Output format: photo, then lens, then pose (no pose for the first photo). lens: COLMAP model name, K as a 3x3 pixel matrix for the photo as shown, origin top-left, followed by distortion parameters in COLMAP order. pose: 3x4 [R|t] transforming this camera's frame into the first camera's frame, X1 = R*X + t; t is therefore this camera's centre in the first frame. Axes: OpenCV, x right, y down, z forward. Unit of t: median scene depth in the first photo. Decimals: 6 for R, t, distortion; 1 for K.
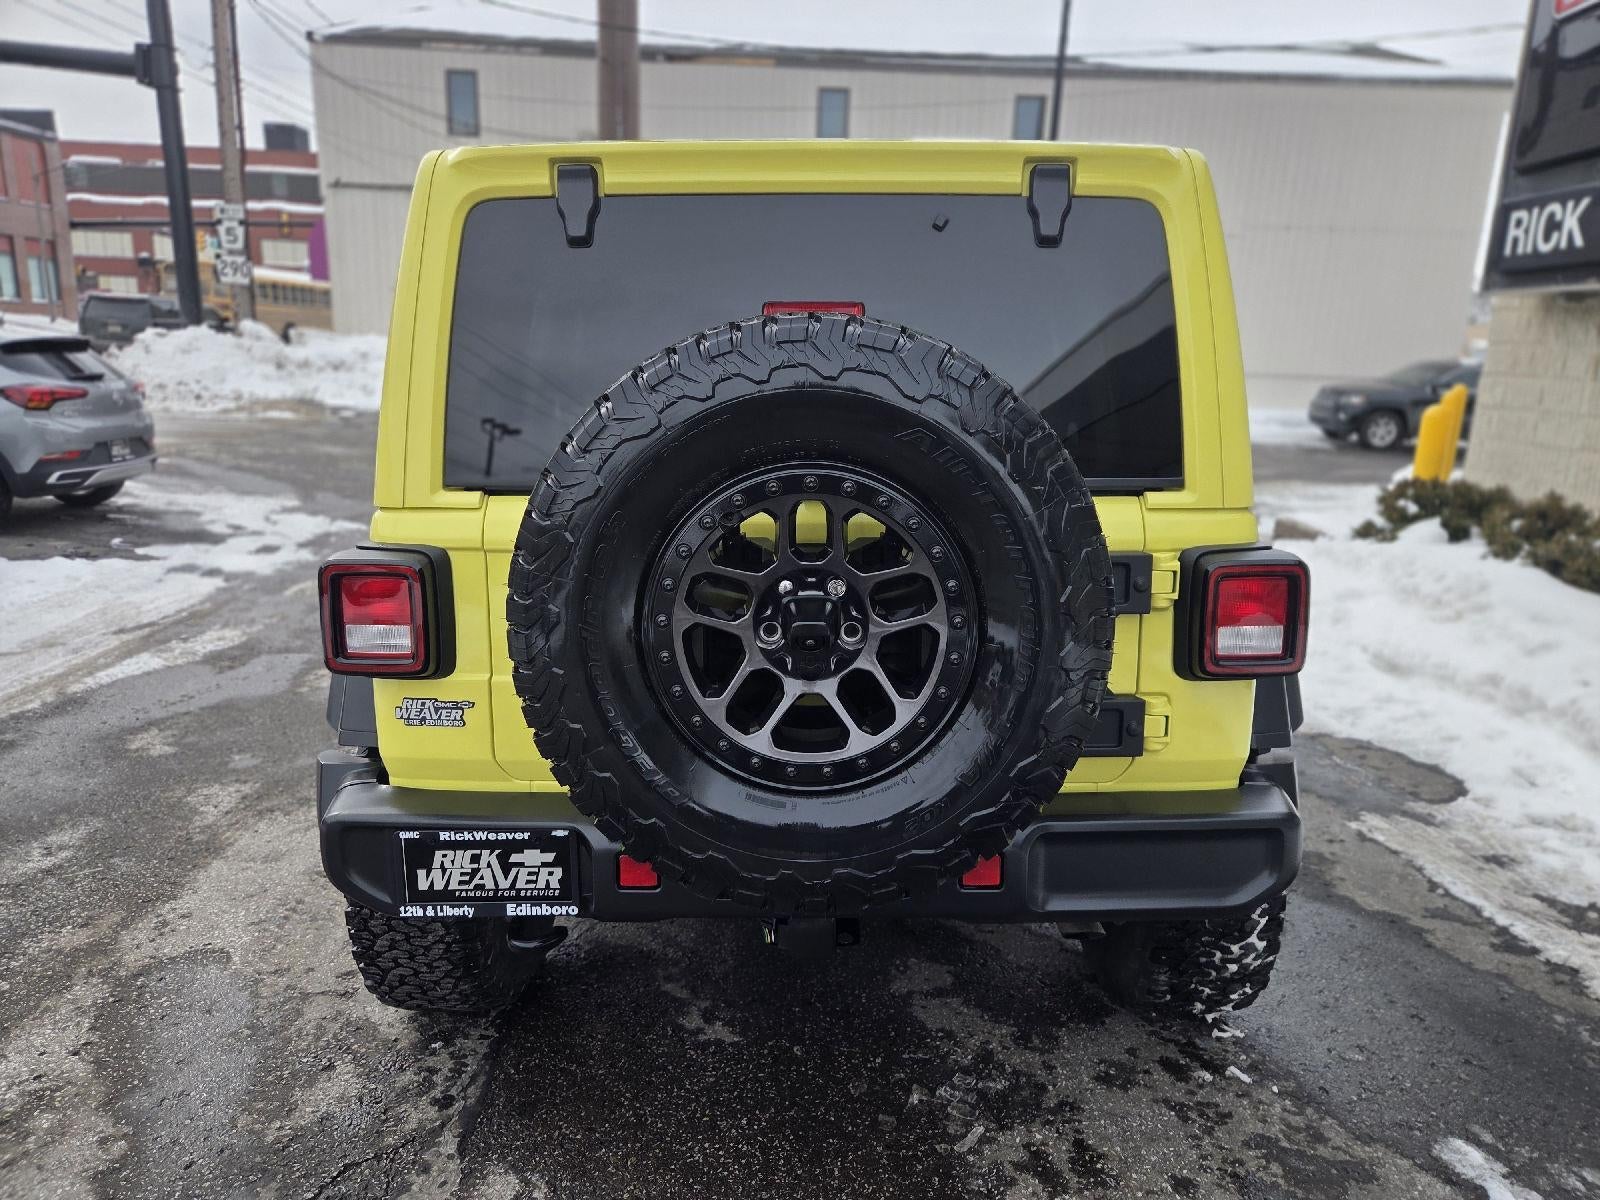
lens RADIAL K [[1077.7, 0, 814.4], [0, 1077.7, 603.3], [0, 0, 1]] dist [0.070102, -0.051191]
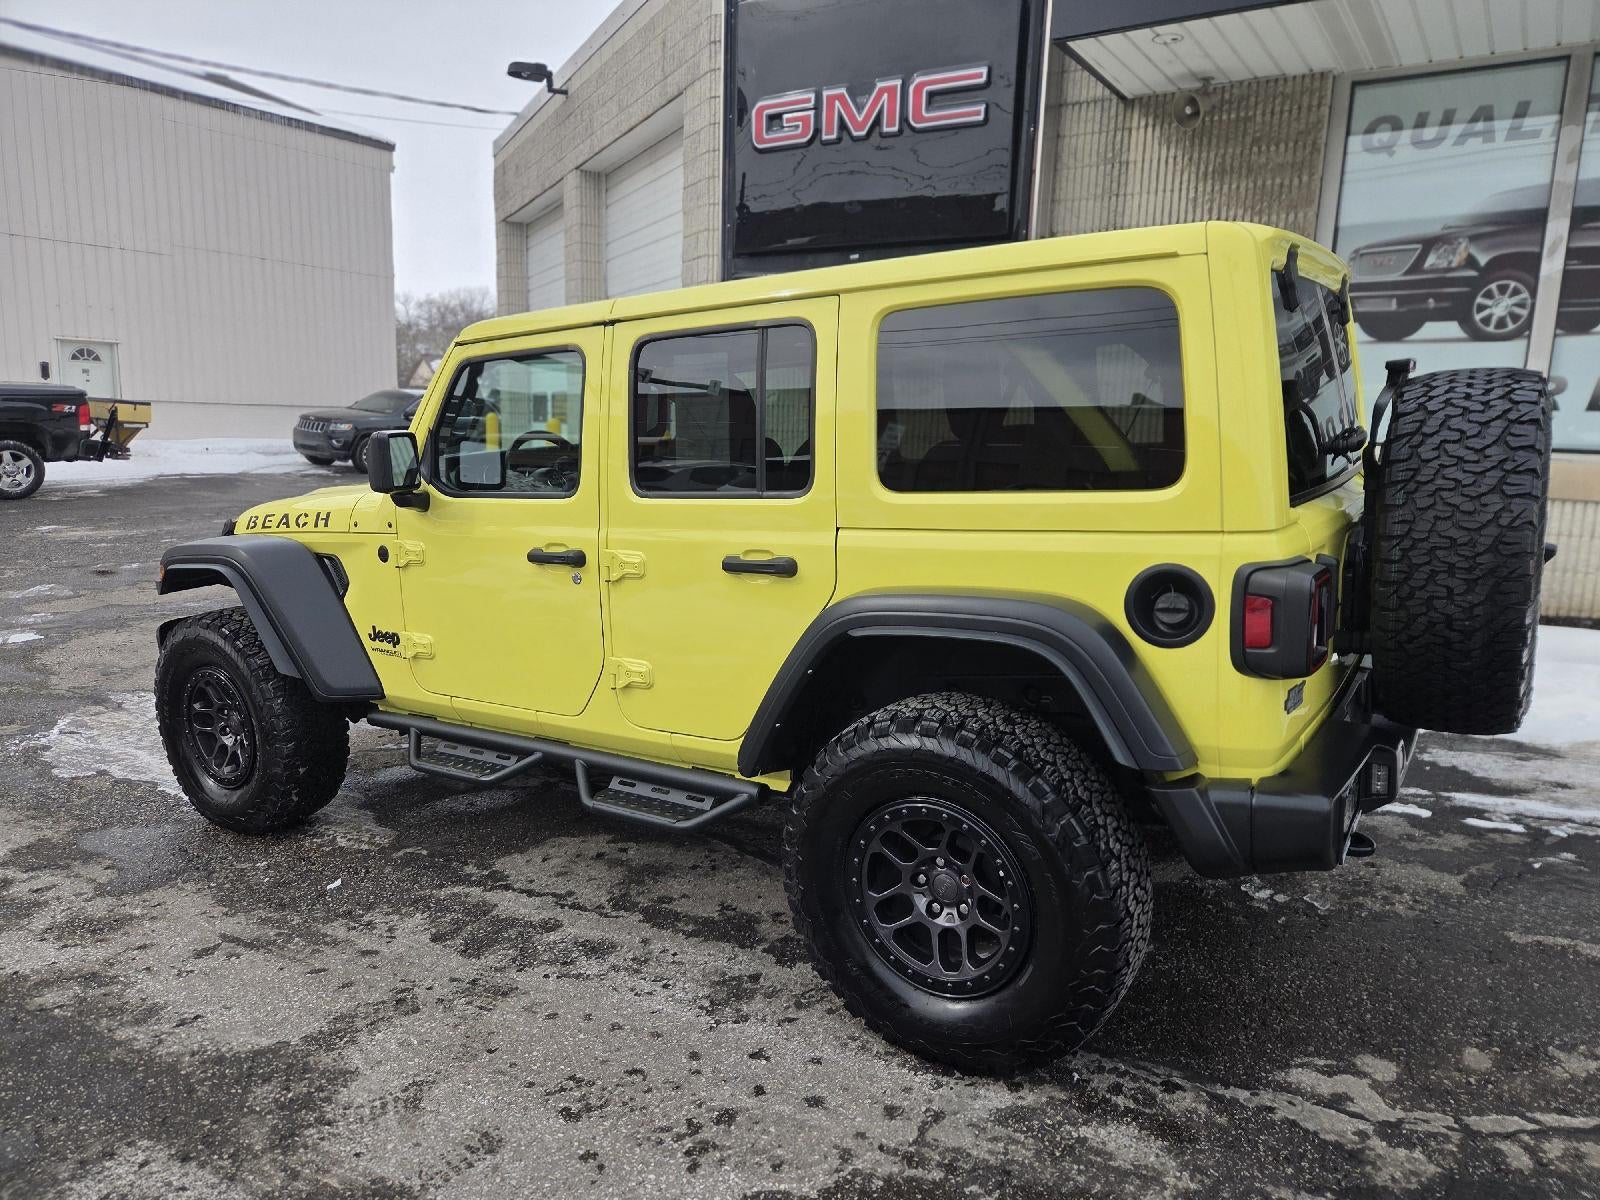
lens RADIAL K [[1077.7, 0, 814.4], [0, 1077.7, 603.3], [0, 0, 1]] dist [0.070102, -0.051191]
pose [[0.534792, -0.168707, 0.827971, -0.163523], [0.188324, 0.979017, 0.077844, -0.019426], [-0.823730, 0.114297, 0.555342, 0.078220]]
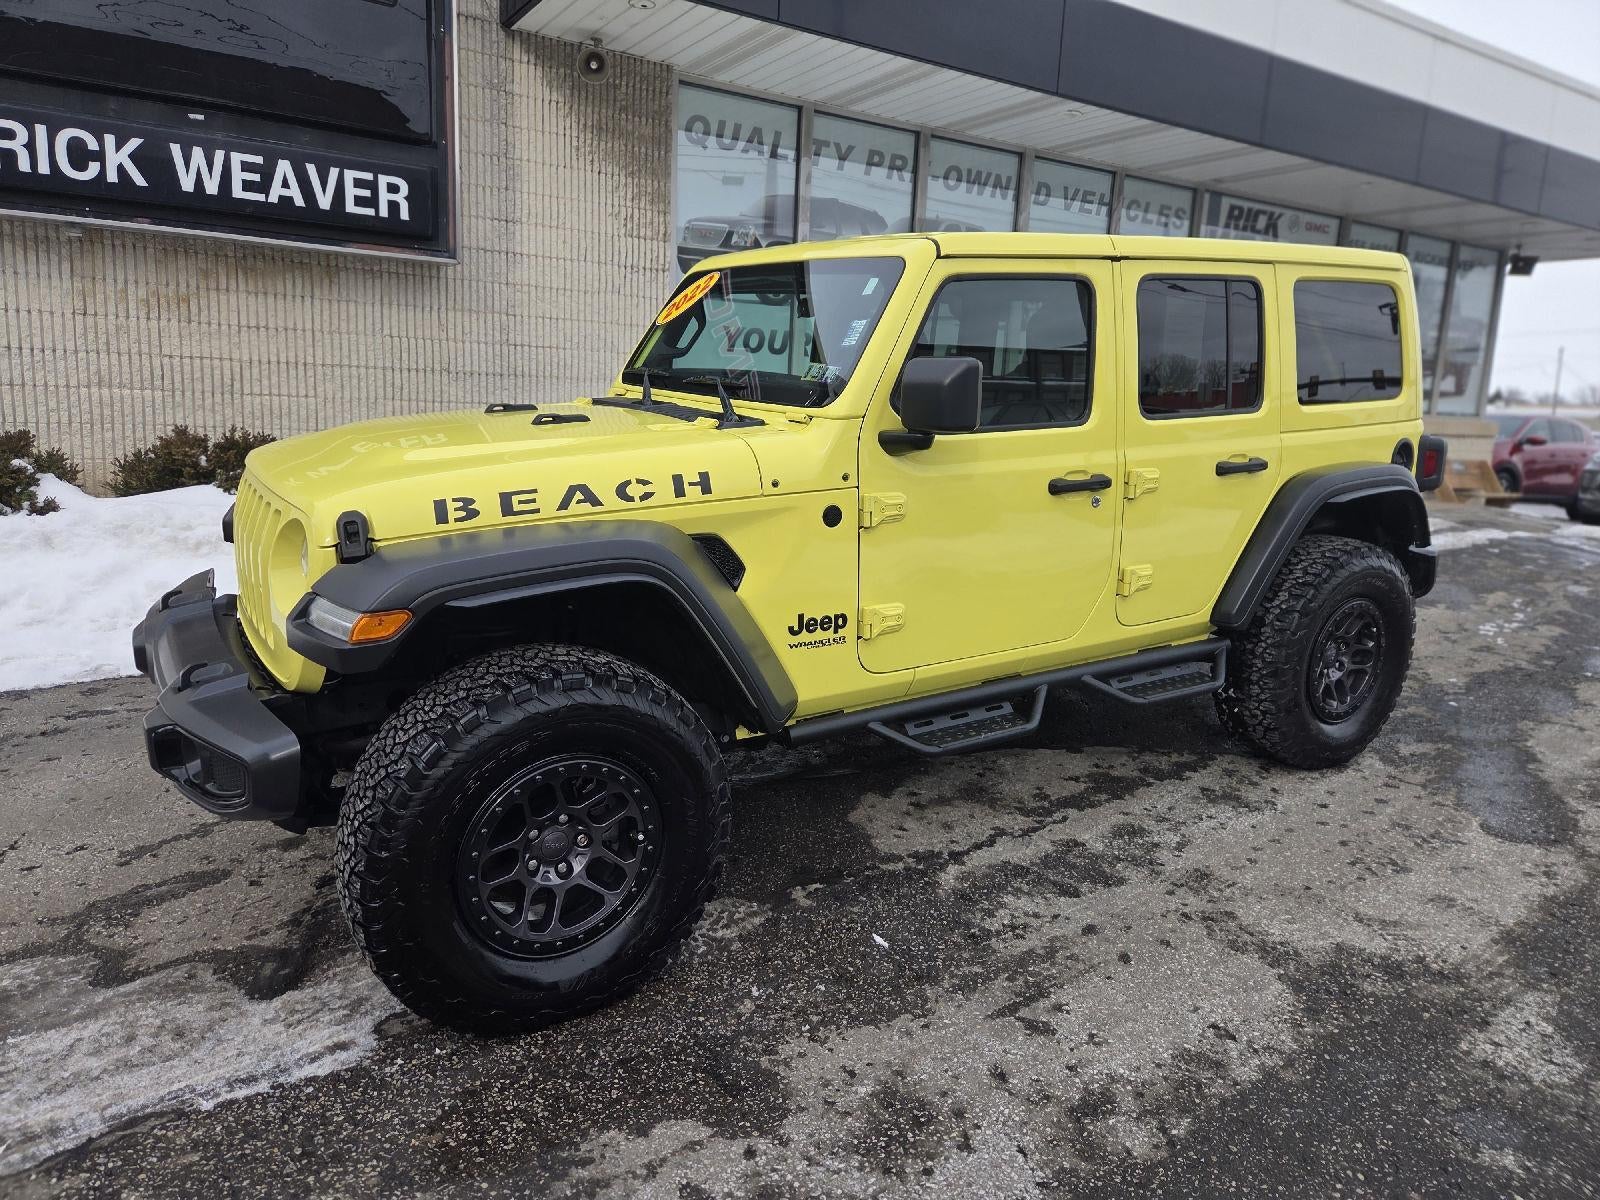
lens RADIAL K [[1062.5, 0, 805.0], [0, 1062.5, 576.9], [0, 0, 1]] dist [0.069077, -0.045240]
pose [[-0.546466, -0.199045, 0.813484, -0.161675], [0.134791, 0.937778, 0.320005, -0.067746], [-0.826563, 0.284522, -0.485634, 0.328775]]
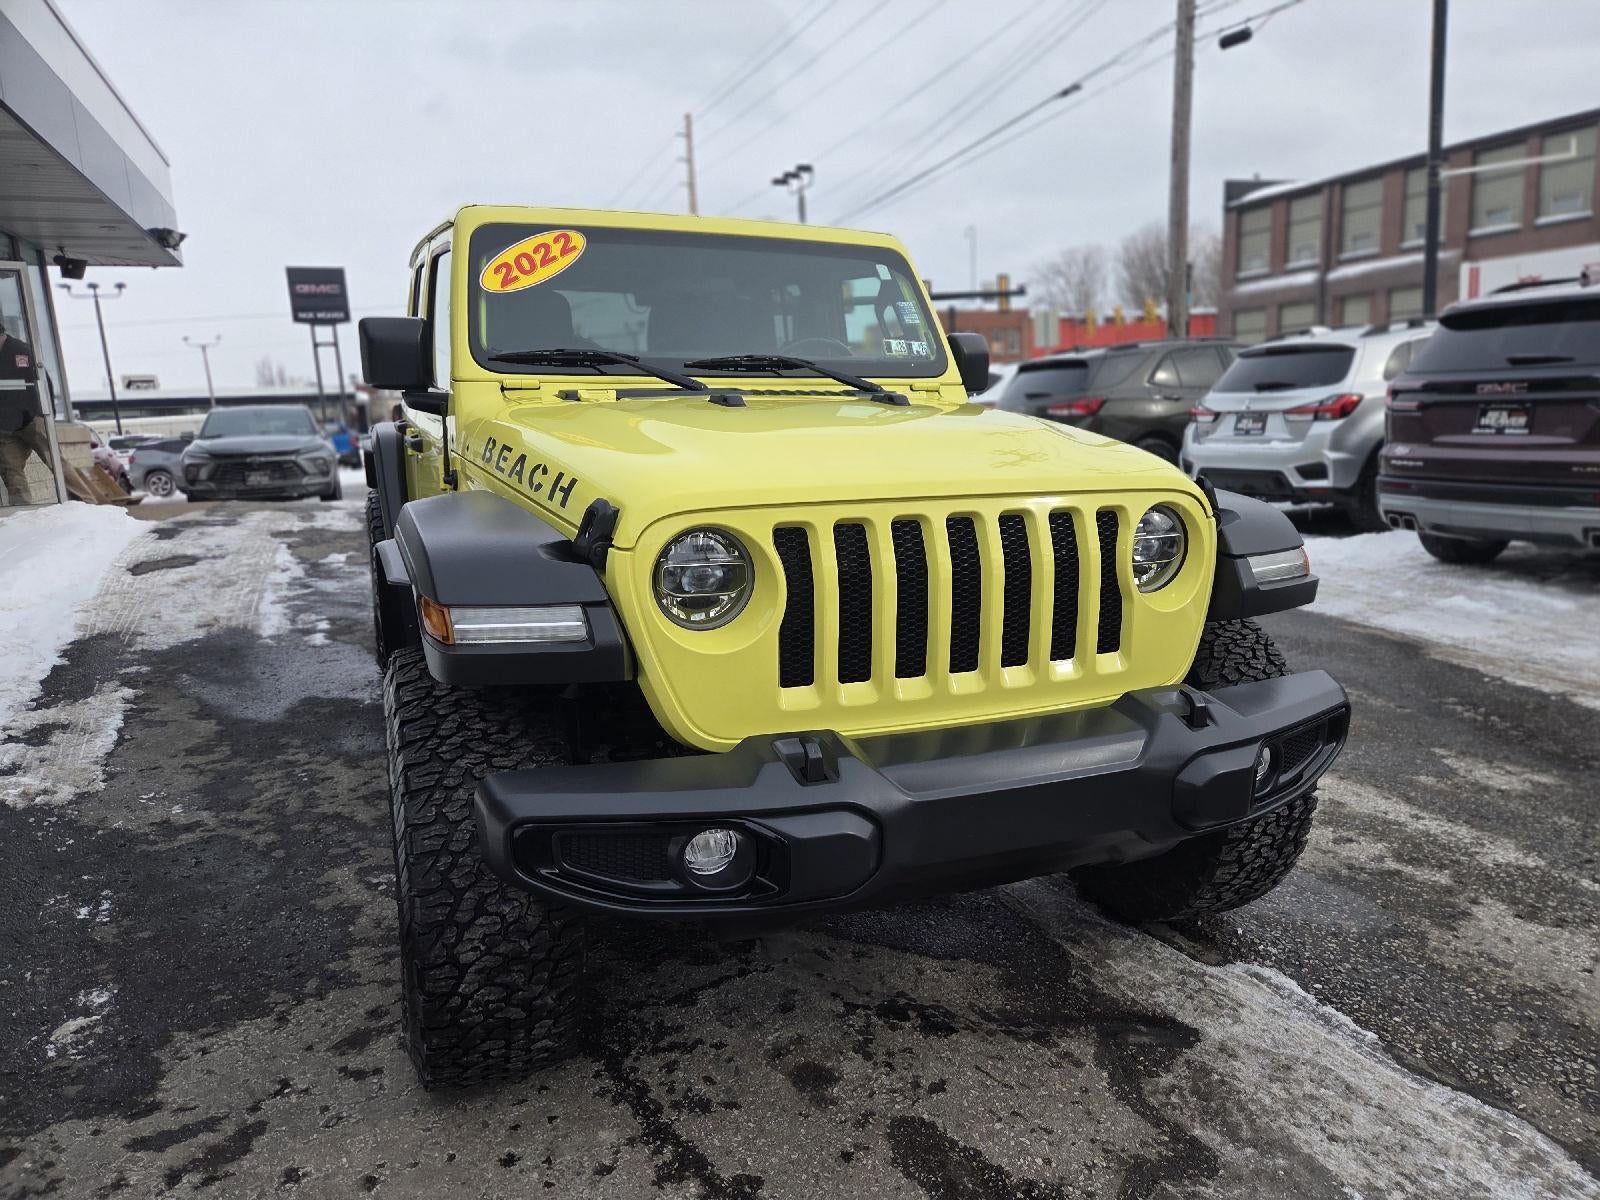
lens RADIAL K [[1055.6, 0, 808.6], [0, 1055.6, 606.2], [0, 0, 1]] dist [0.073745, -0.056137]
pose [[-0.921738, 0.074842, -0.380522, 0.054801], [-0.081578, 0.921829, 0.378914, -0.071242], [0.379135, 0.380302, -0.843580, 0.400361]]
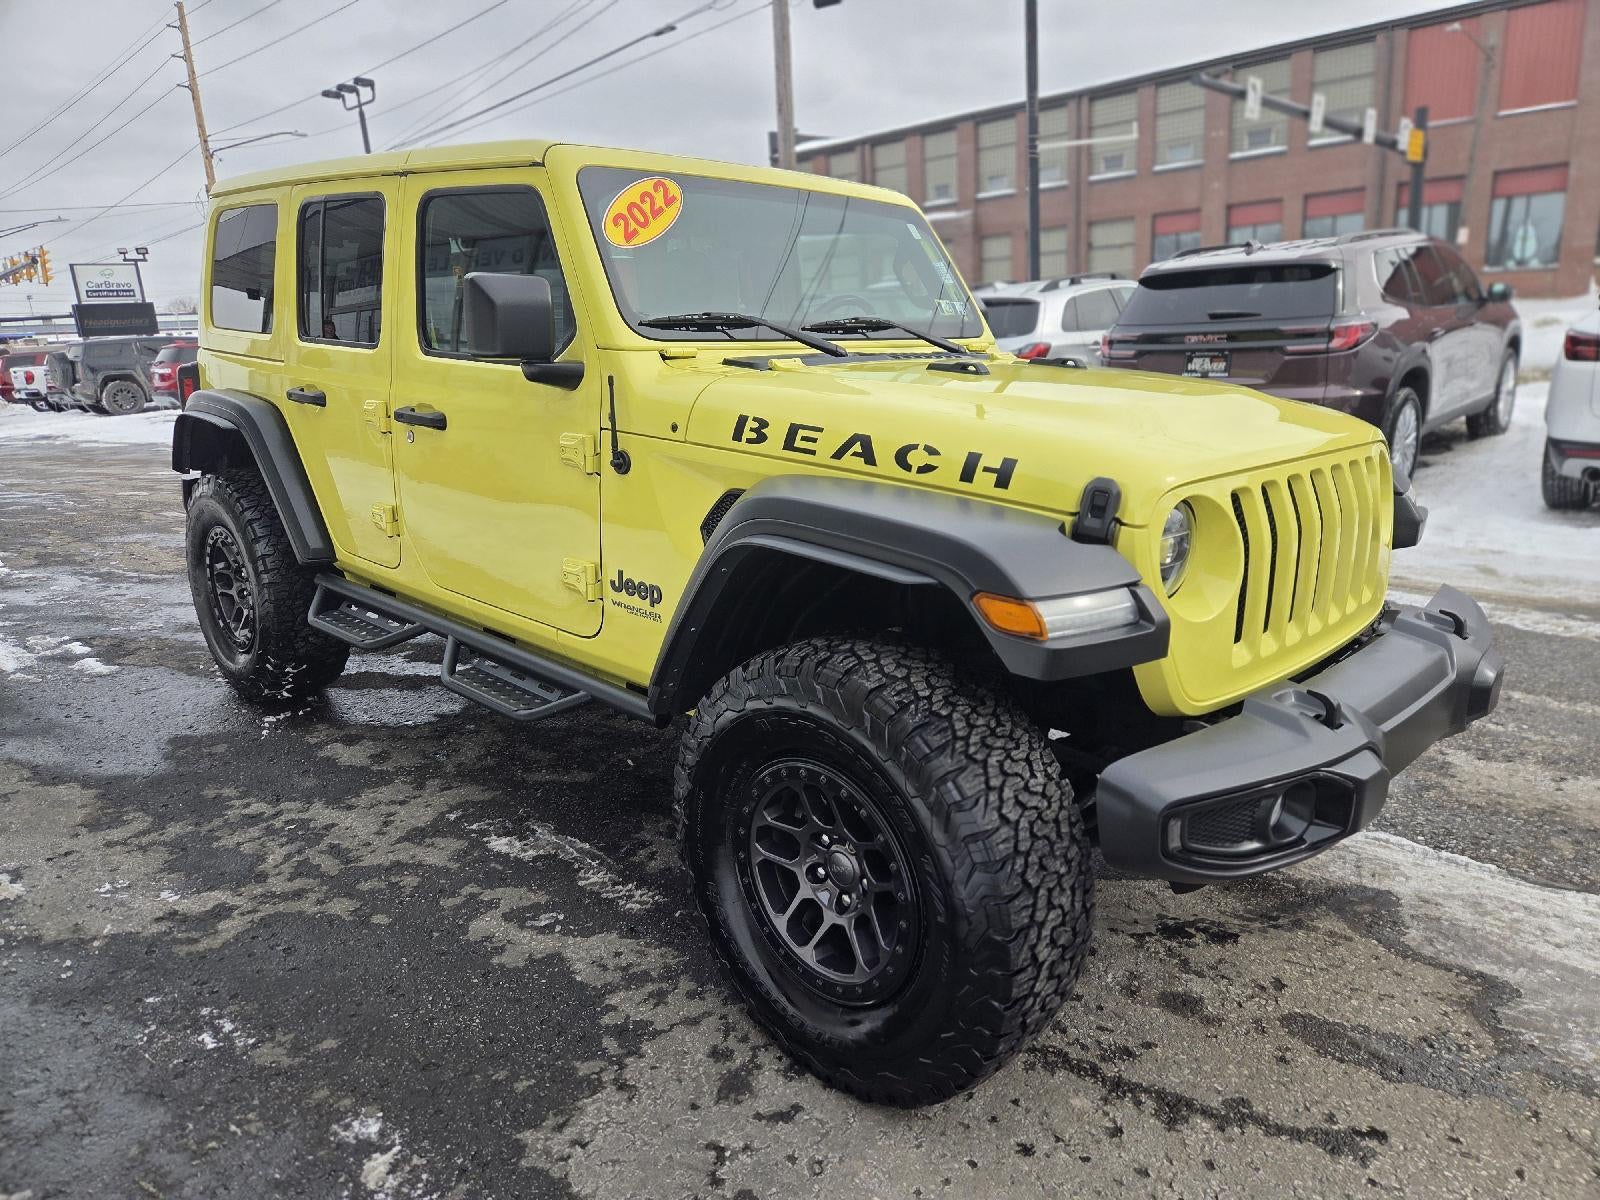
lens RADIAL K [[1059.5, 0, 806.1], [0, 1059.5, 600.6], [0, 0, 1]] dist [0.078358, -0.063016]
pose [[-0.694726, 0.176284, -0.697337, 0.121433], [-0.144678, 0.915438, 0.375555, -0.064427], [0.704574, 0.361797, -0.610474, 0.352802]]
